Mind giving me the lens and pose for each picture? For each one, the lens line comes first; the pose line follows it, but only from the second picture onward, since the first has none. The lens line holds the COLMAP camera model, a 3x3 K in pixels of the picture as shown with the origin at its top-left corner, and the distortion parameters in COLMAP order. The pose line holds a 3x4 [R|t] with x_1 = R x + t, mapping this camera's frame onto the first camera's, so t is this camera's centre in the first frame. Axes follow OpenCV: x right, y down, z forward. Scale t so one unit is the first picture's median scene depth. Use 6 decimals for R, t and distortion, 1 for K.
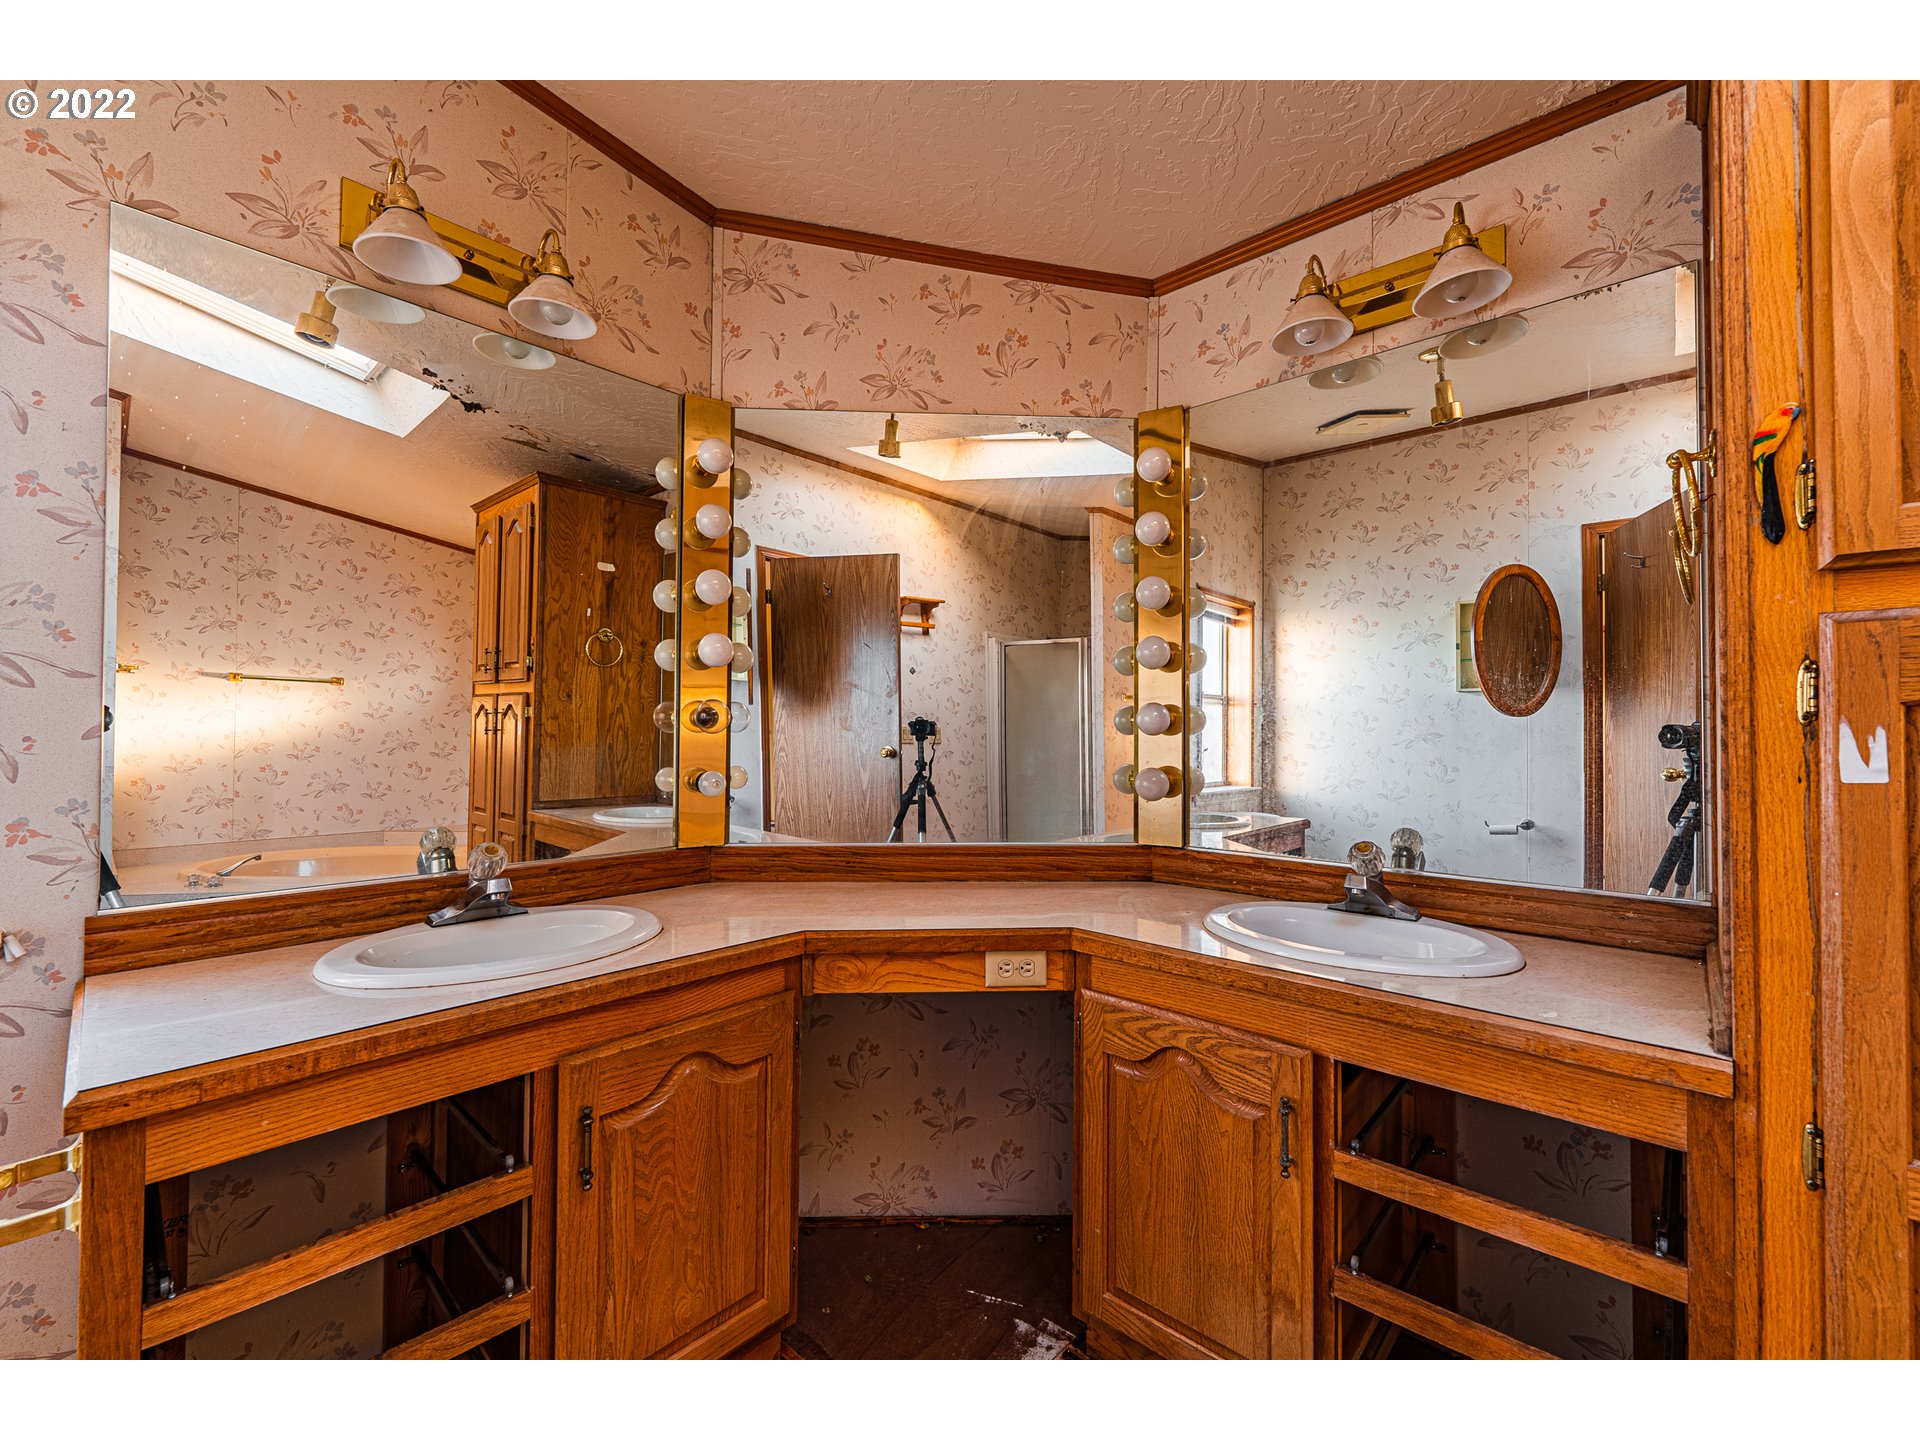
lens RADIAL K [[789.1, 0, 960.0], [0, 789.1, 720.0], [0, 0, 1]] dist [-0.000648, -0.000025]
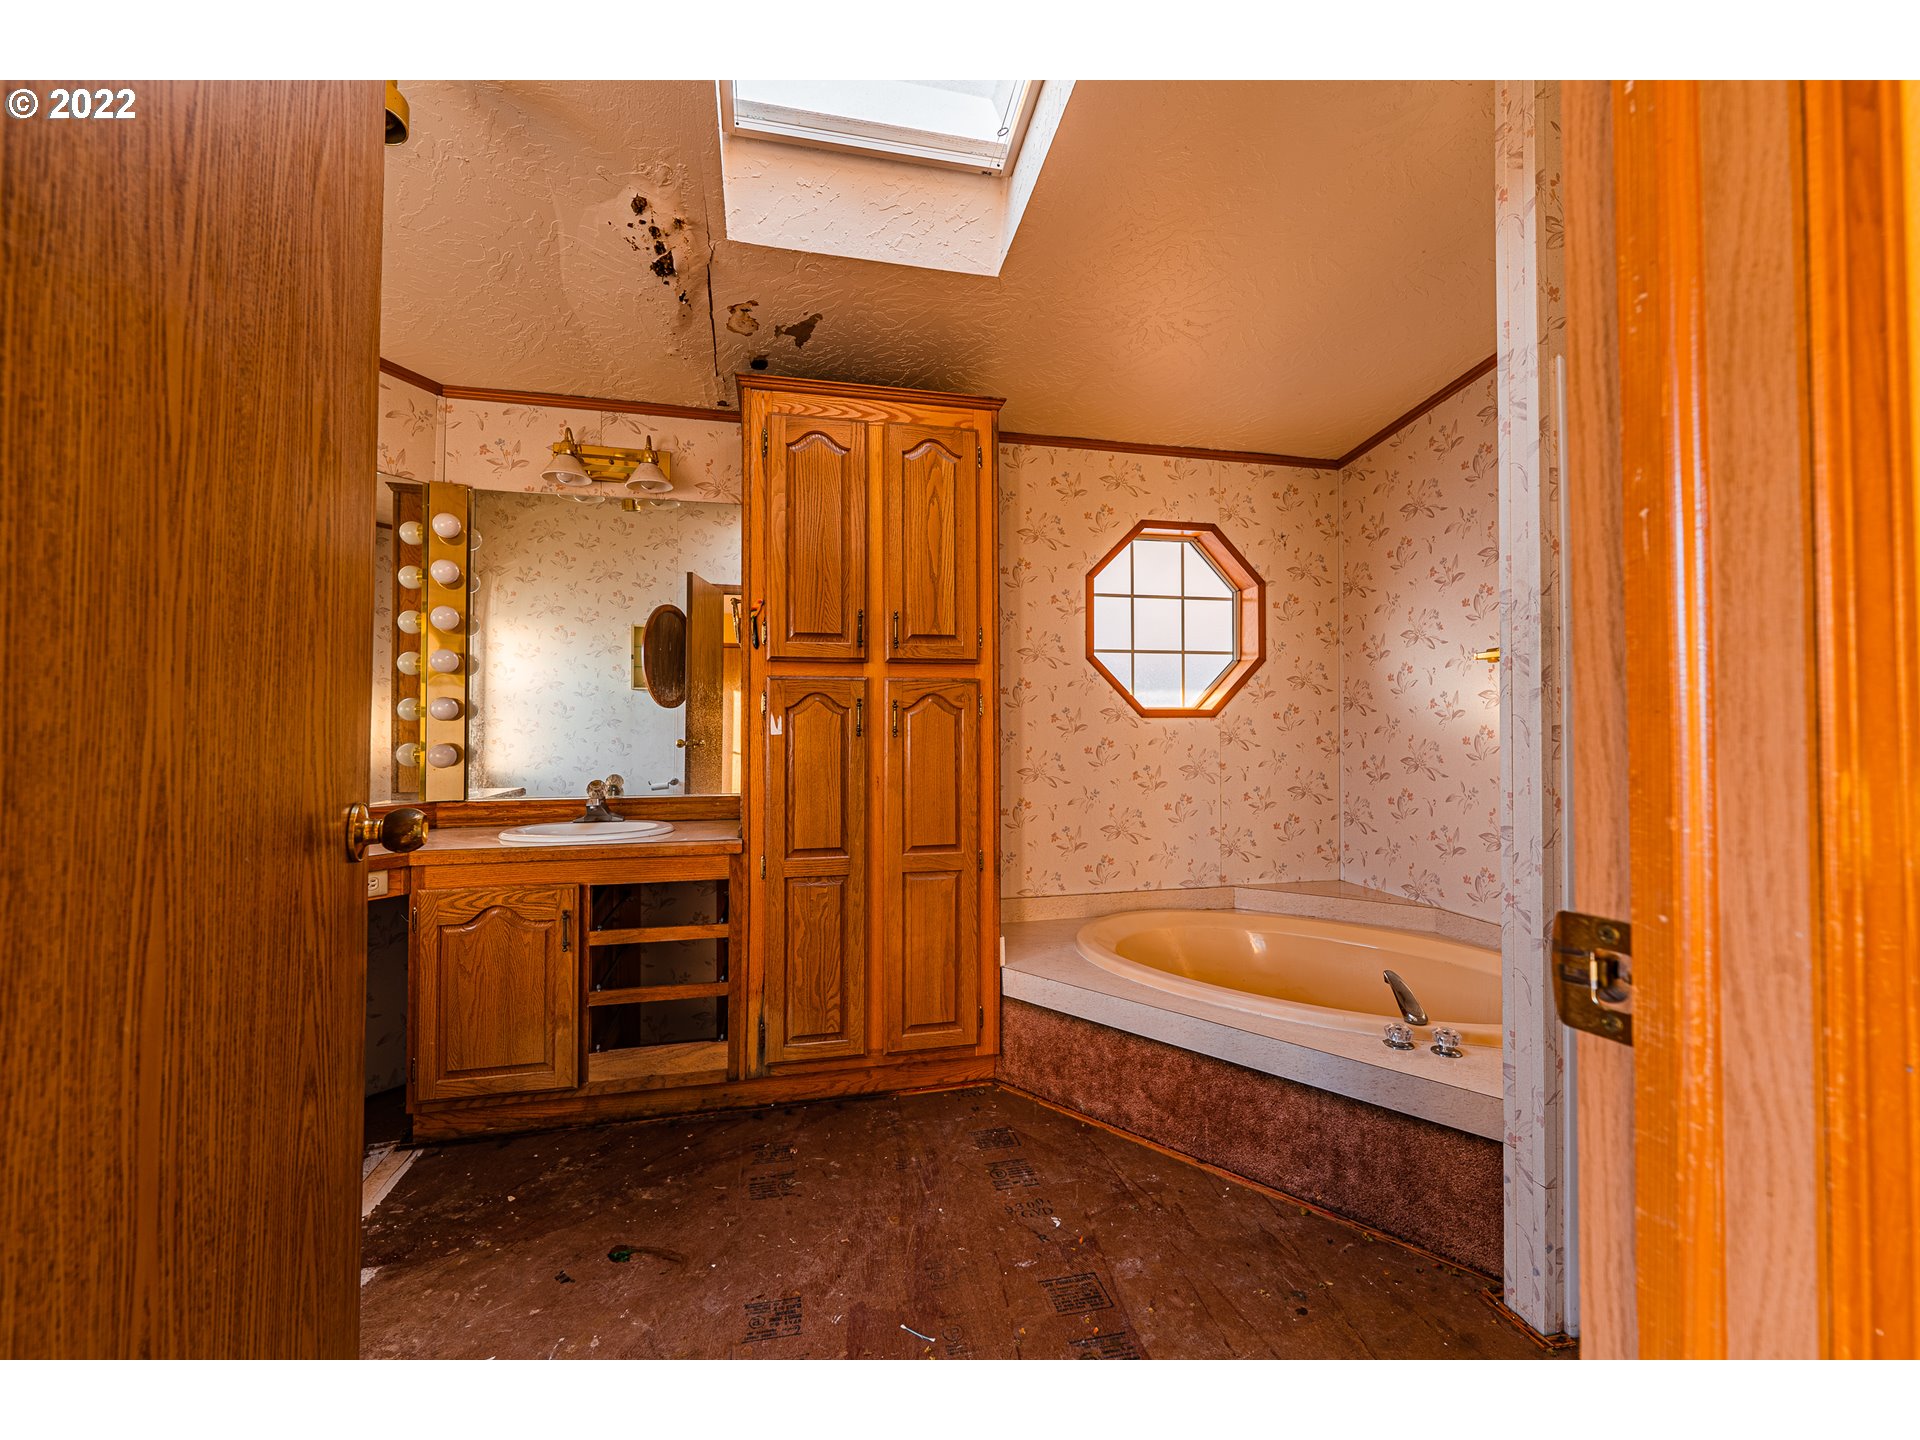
lens RADIAL K [[815.4, 0, 971.0], [0, 815.4, 708.7], [0, 0, 1]] dist [0.001885, -0.000211]
pose [[0.562231, 0.009105, 0.826930, -0.897795], [-0.010575, 0.999937, -0.003820, -0.012154], [-0.826913, -0.006597, 0.562292, -1.223048]]
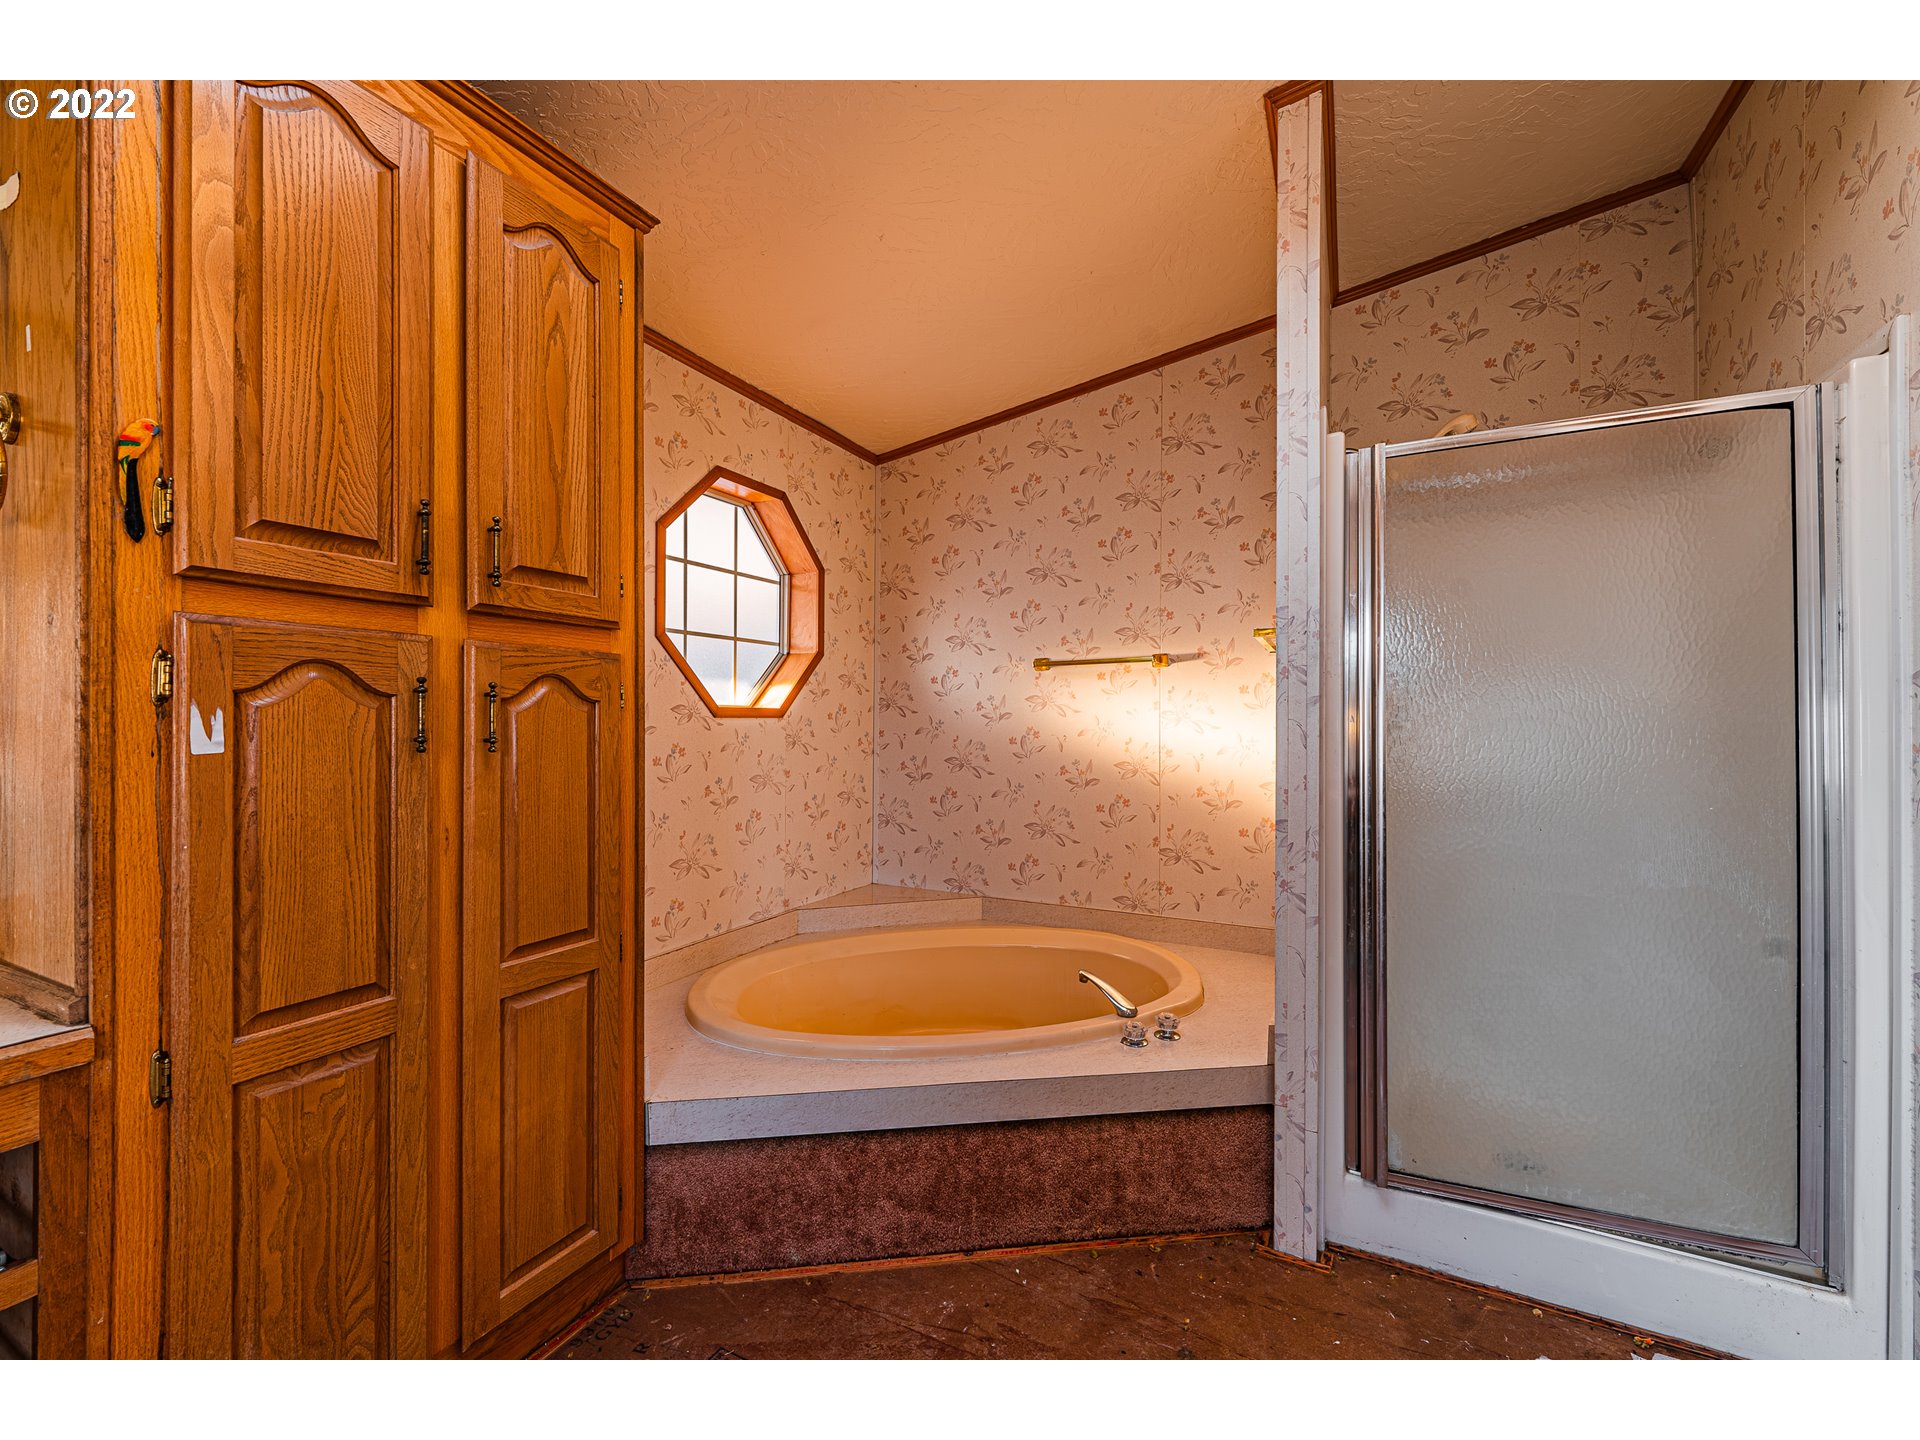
lens RADIAL K [[790.2, 0, 968.9], [0, 790.2, 721.8], [0, 0, 1]] dist [-0.000617, -0.000672]
pose [[-0.274281, -0.005074, 0.961636, -0.347749], [-0.020148, 0.999797, -0.000471, 0.005614], [-0.961439, -0.019504, -0.274327, 0.175472]]
